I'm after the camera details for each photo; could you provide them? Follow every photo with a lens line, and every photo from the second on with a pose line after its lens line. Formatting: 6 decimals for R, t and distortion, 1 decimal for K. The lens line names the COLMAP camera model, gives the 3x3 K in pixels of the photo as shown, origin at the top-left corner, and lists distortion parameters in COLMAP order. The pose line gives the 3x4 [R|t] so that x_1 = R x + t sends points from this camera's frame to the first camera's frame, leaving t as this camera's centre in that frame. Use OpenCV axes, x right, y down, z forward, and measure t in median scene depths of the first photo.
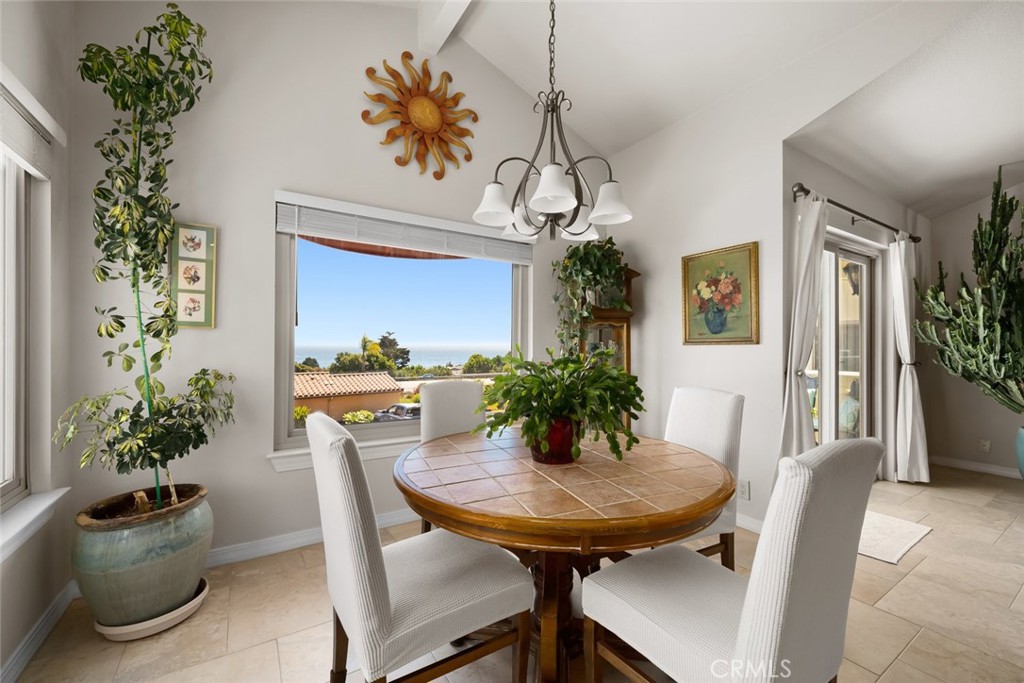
lens RADIAL K [[417.4, 0, 505.9], [0, 417.4, 343.6], [0, 0, 1]] dist [-0.000143, 0.000151]
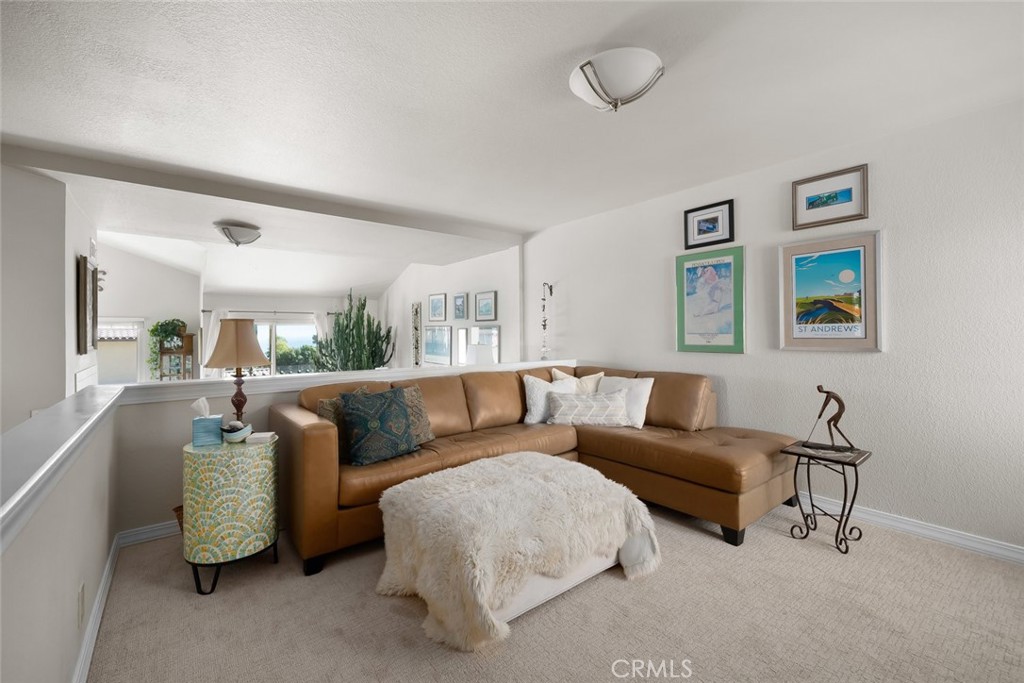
lens RADIAL K [[432.4, 0, 513.0], [0, 432.4, 333.2], [0, 0, 1]] dist [-0.000580, 0.000202]
pose [[0.995574, -0.007664, 0.093671, 2.200741], [0.007635, 0.999971, 0.000670, -0.180749], [-0.093673, 0.000049, 0.995603, -1.861938]]
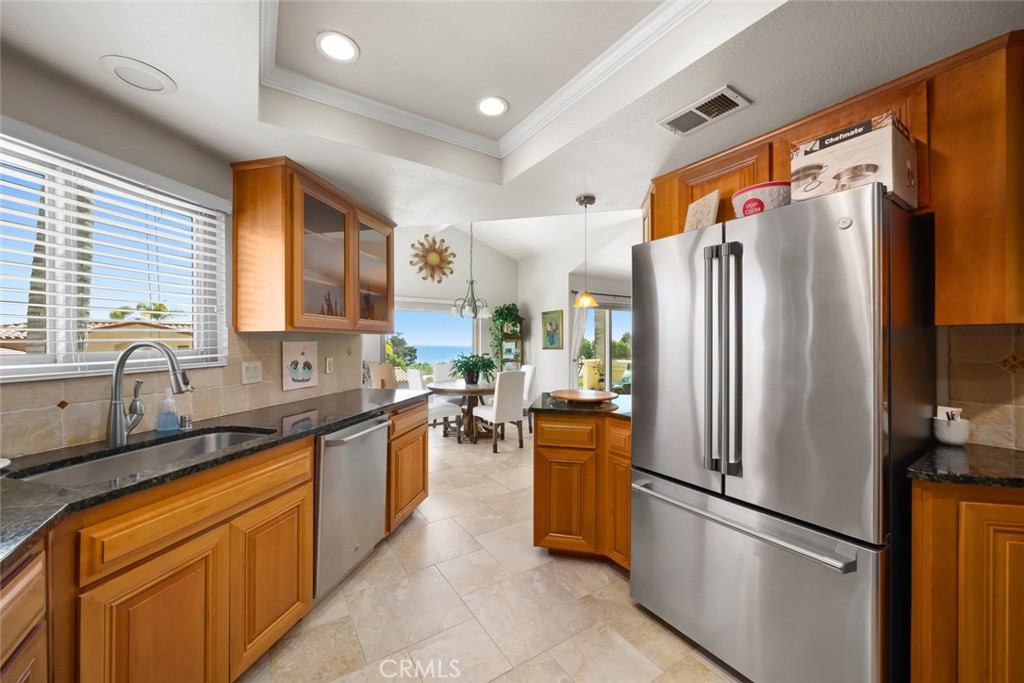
lens RADIAL K [[382.1, 0, 507.0], [0, 382.1, 336.2], [0, 0, 1]] dist [-0.001373, -0.000109]
pose [[0.999968, -0.004361, 0.006726, 0.225973], [0.004463, 0.999874, -0.015252, -0.043272], [-0.006659, 0.015282, 0.999861, -1.272263]]
